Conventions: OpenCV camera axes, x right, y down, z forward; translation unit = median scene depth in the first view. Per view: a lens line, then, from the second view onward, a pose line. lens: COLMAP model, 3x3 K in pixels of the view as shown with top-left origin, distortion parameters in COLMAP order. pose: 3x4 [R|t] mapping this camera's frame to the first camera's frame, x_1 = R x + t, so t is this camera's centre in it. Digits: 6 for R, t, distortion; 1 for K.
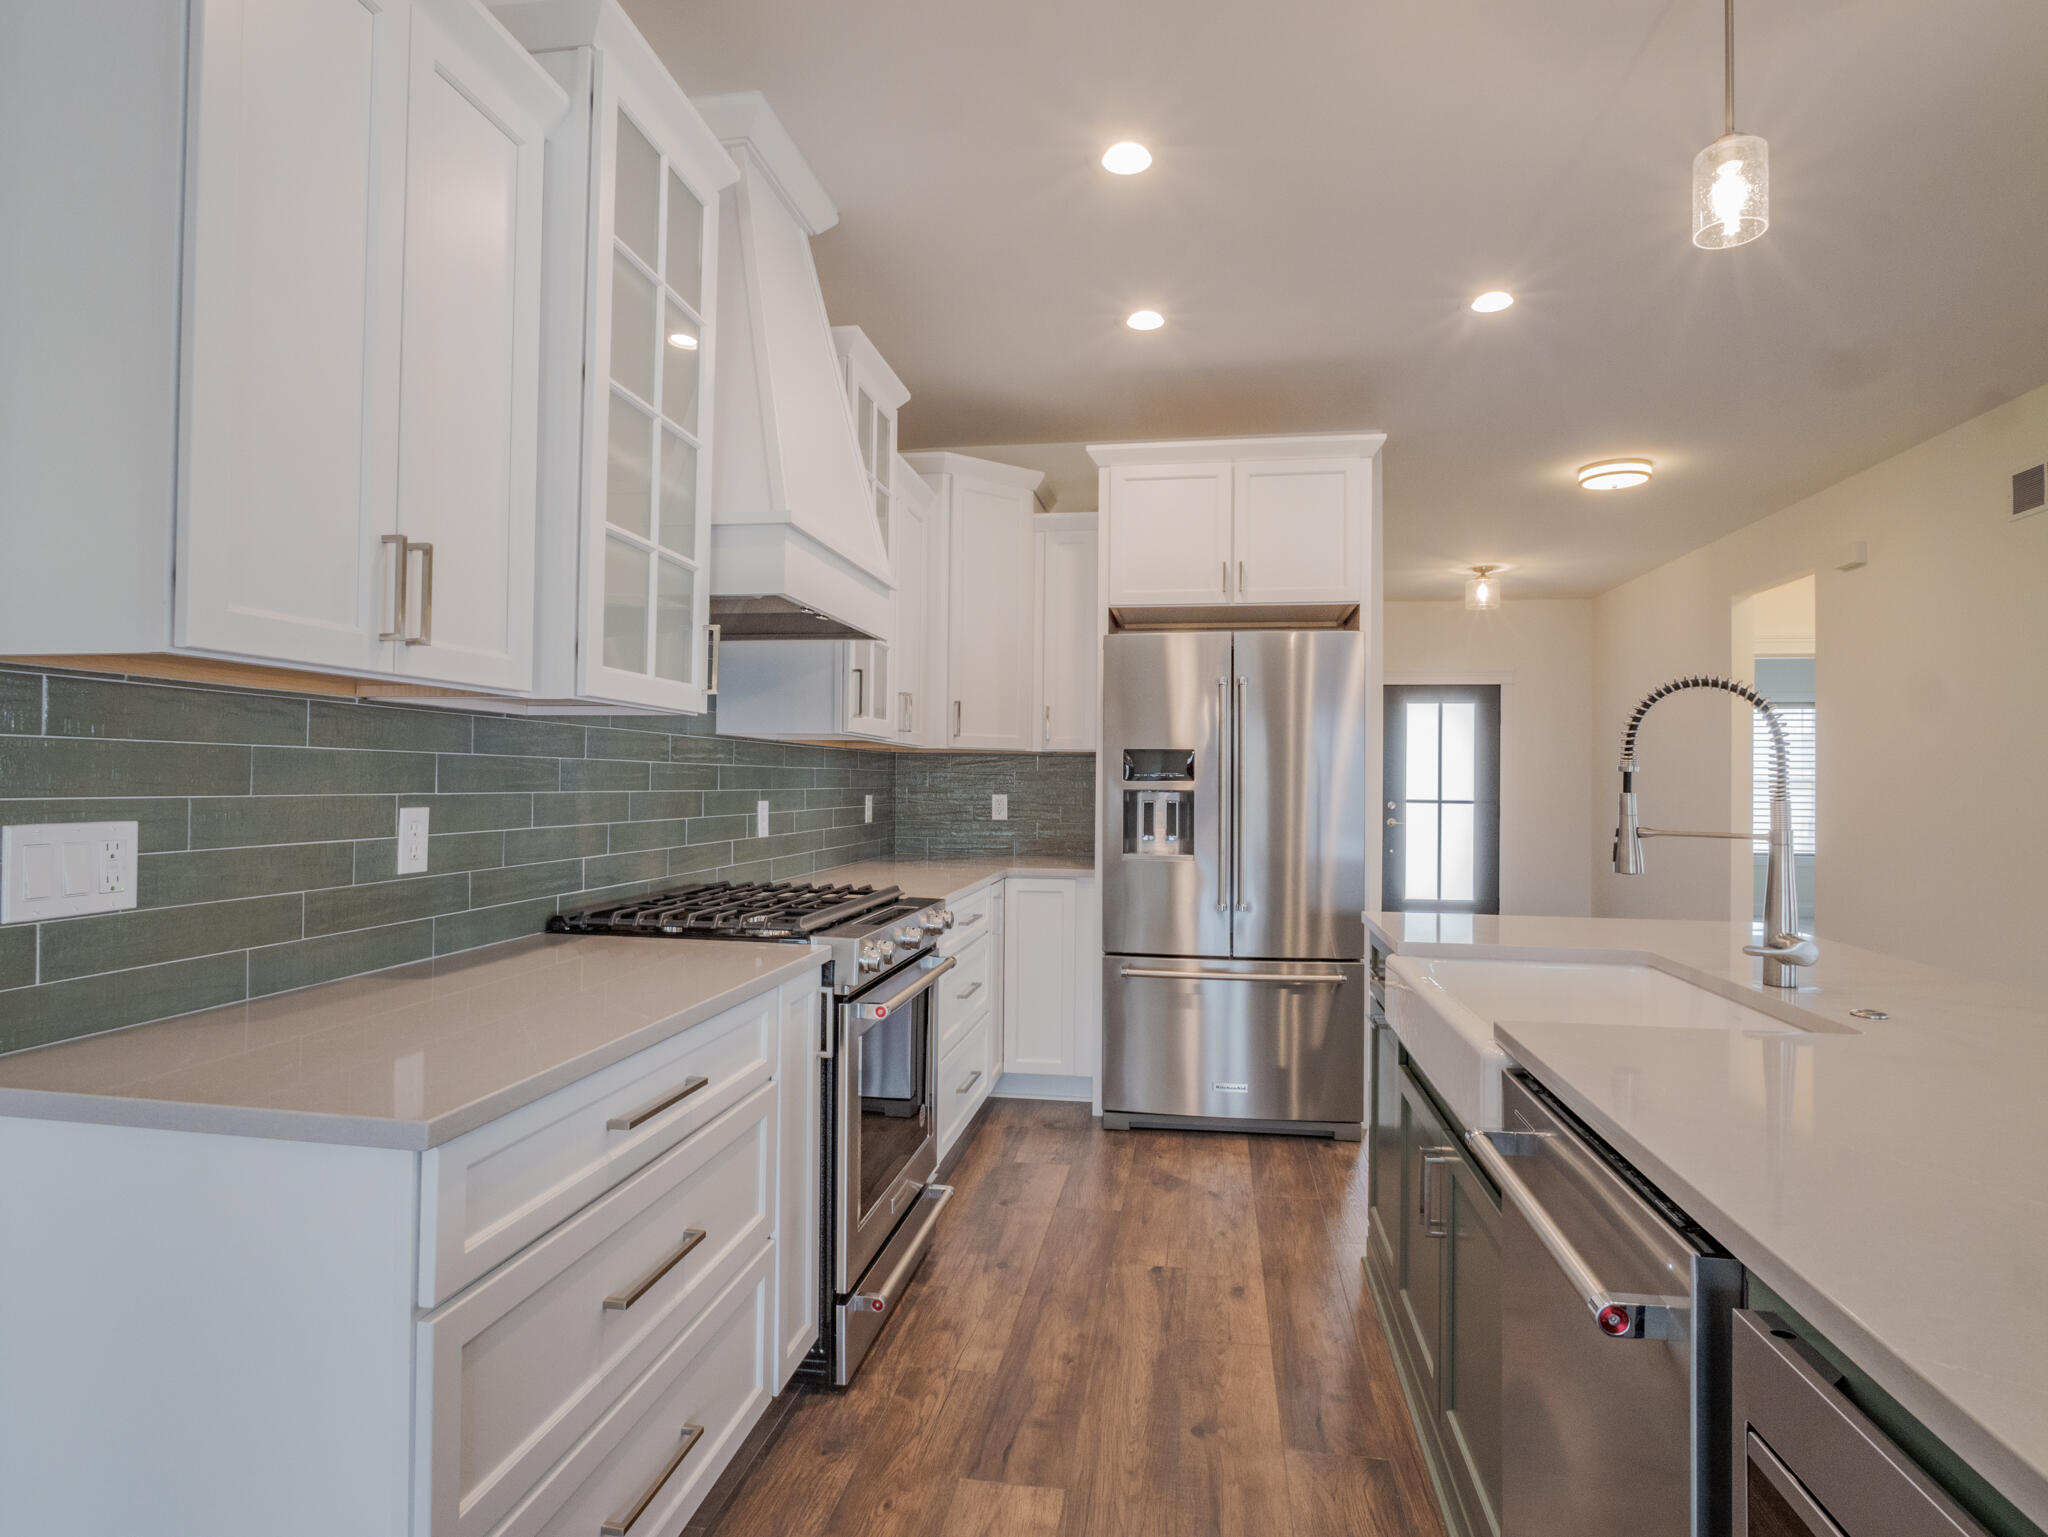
lens RADIAL K [[1107.2, 0, 1034.7], [0, 1107.2, 771.1], [0, 0, 1]] dist [-0.010370, -0.000330]
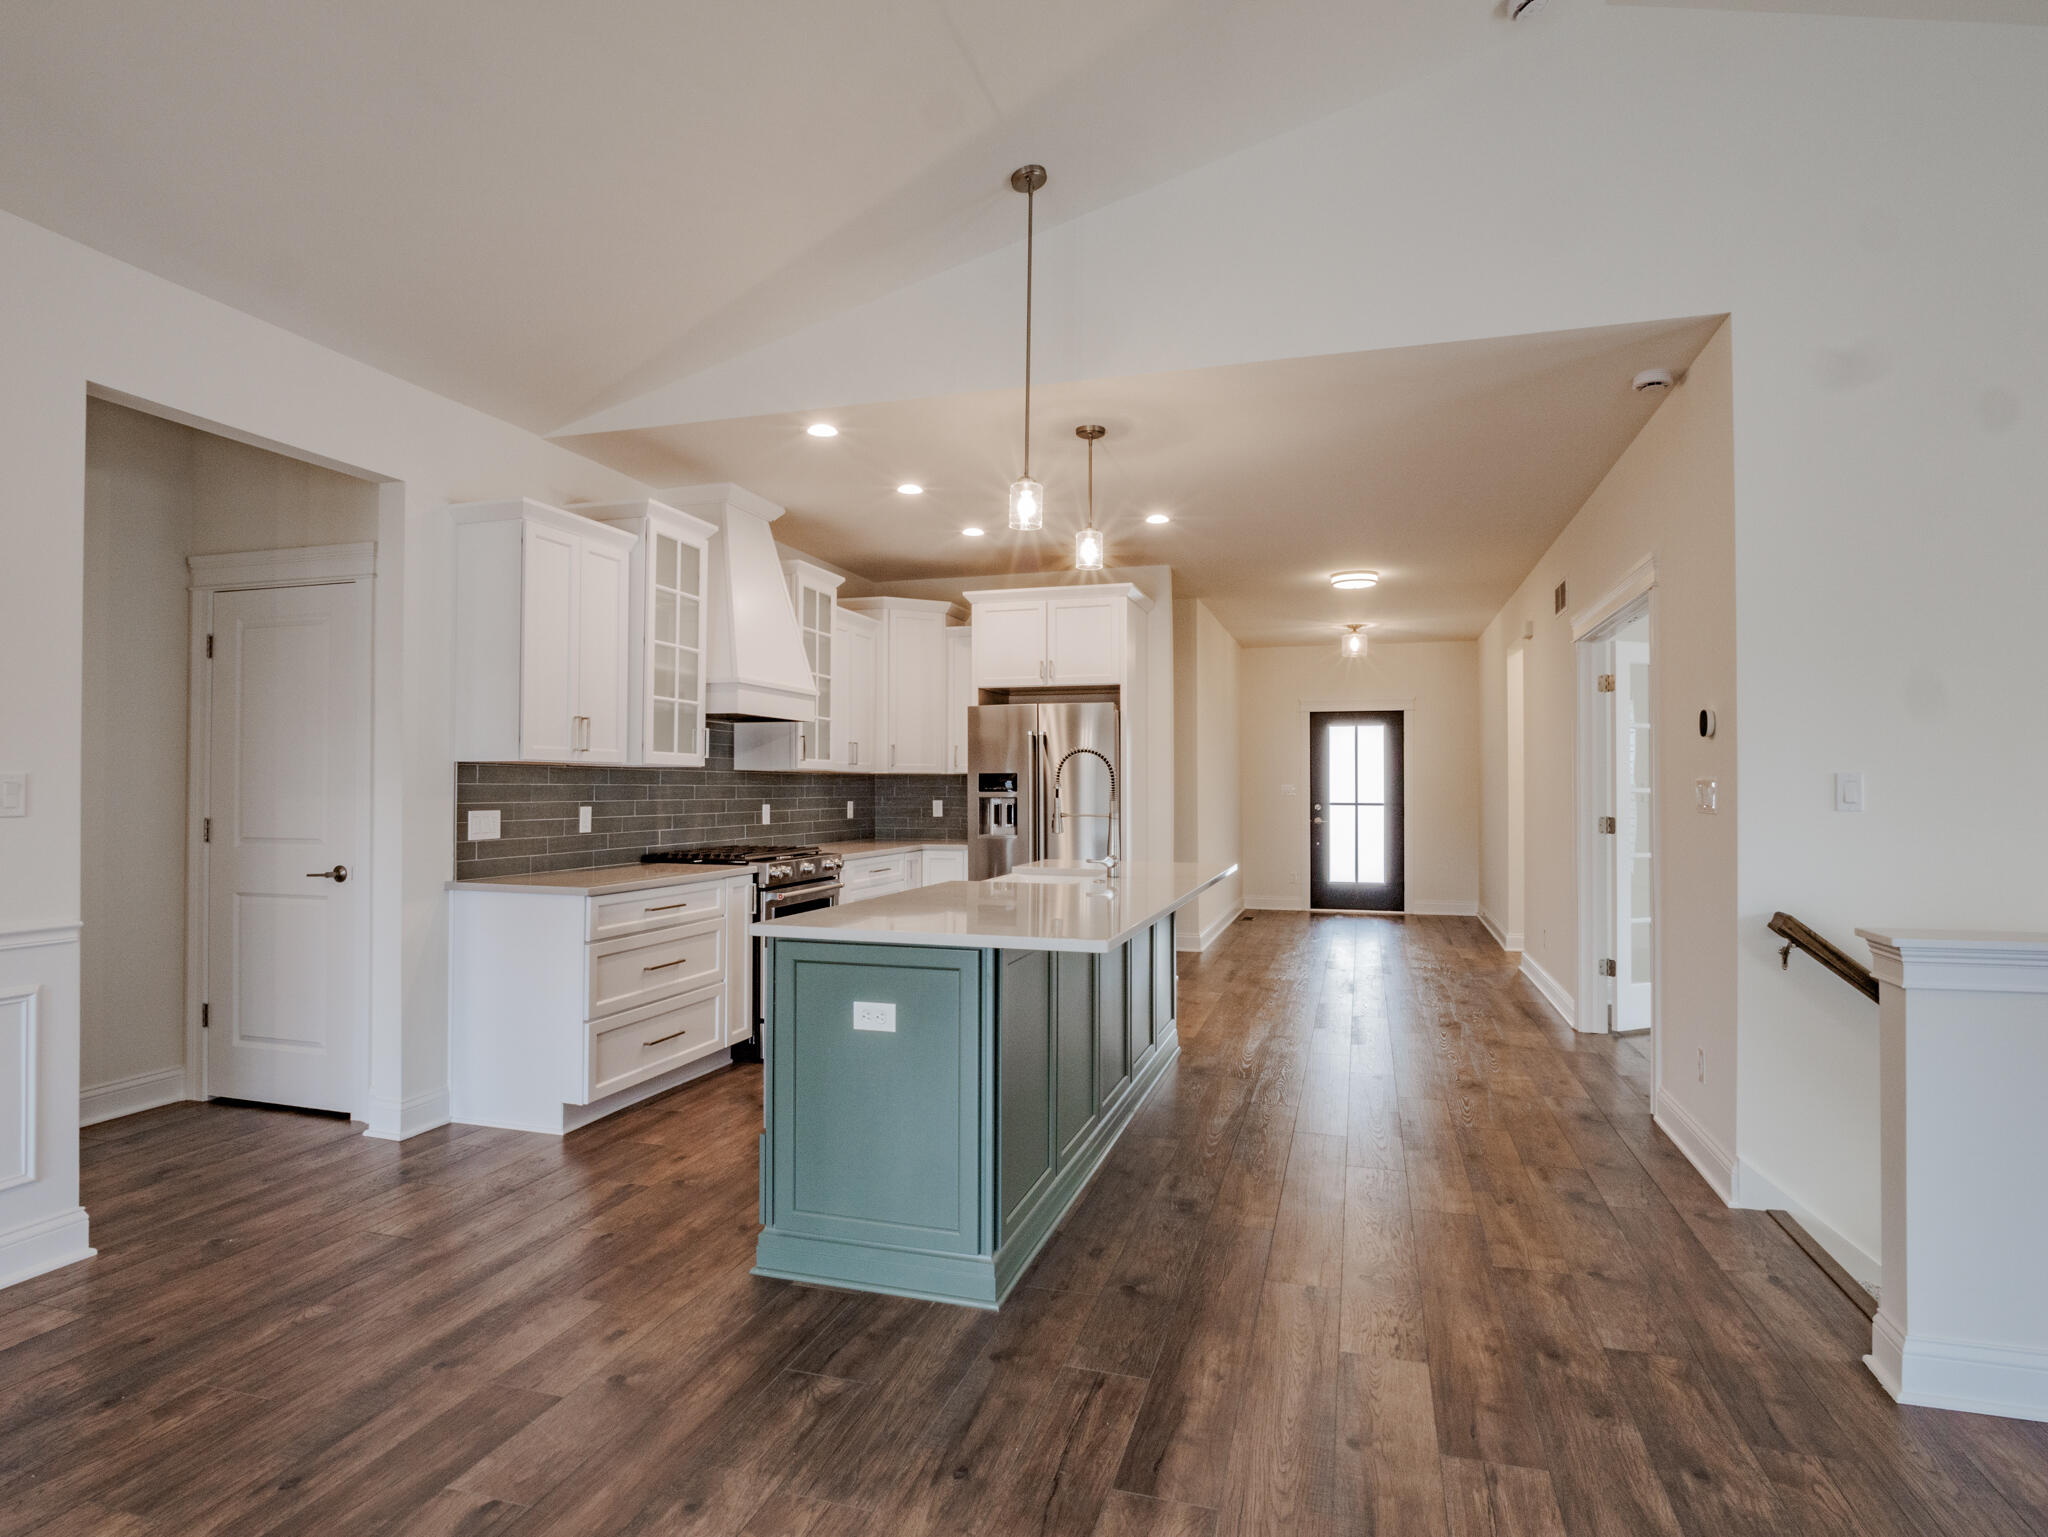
lens RADIAL K [[1107.2, 0, 1034.7], [0, 1107.2, 771.1], [0, 0, 1]] dist [-0.010370, -0.000330]
pose [[0.991526, -0.009472, -0.129565, 0.472374], [0.008664, 0.999939, -0.006798, -0.013348], [0.129621, 0.005618, 0.991548, -0.827927]]
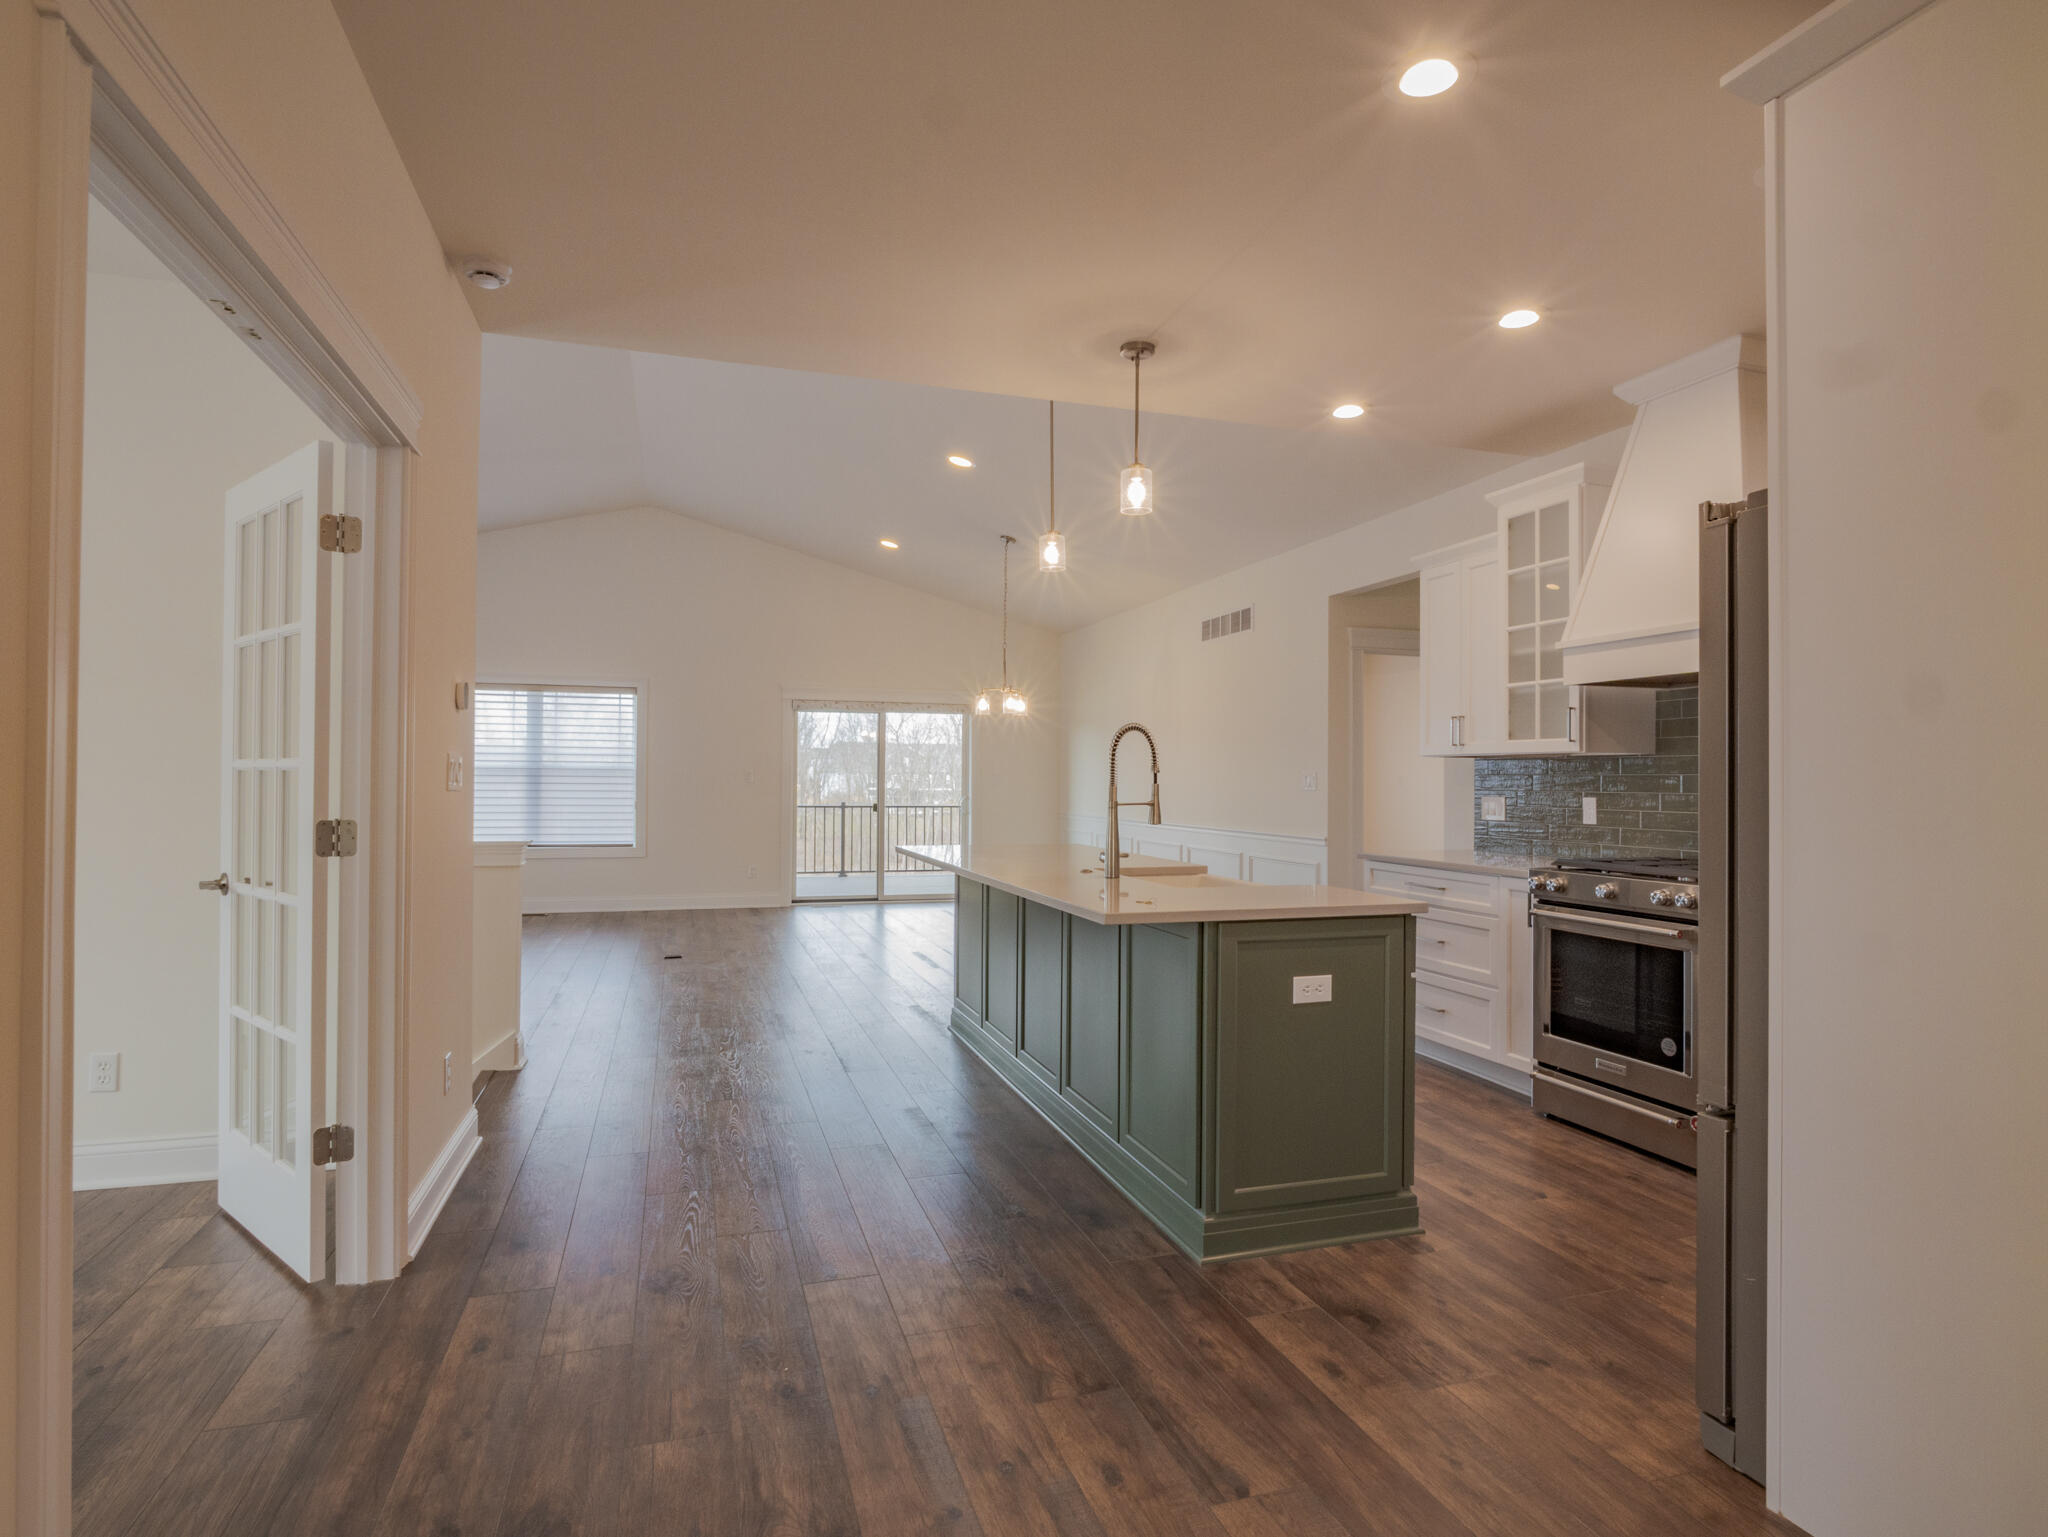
lens RADIAL K [[1107.2, 0, 1034.7], [0, 1107.2, 771.1], [0, 0, 1]] dist [-0.010370, -0.000330]
pose [[-0.891951, -0.023066, -0.451543, 0.992584], [-0.014771, 0.999651, -0.021887, 0.028024], [0.451890, -0.012852, -0.891981, 1.583789]]
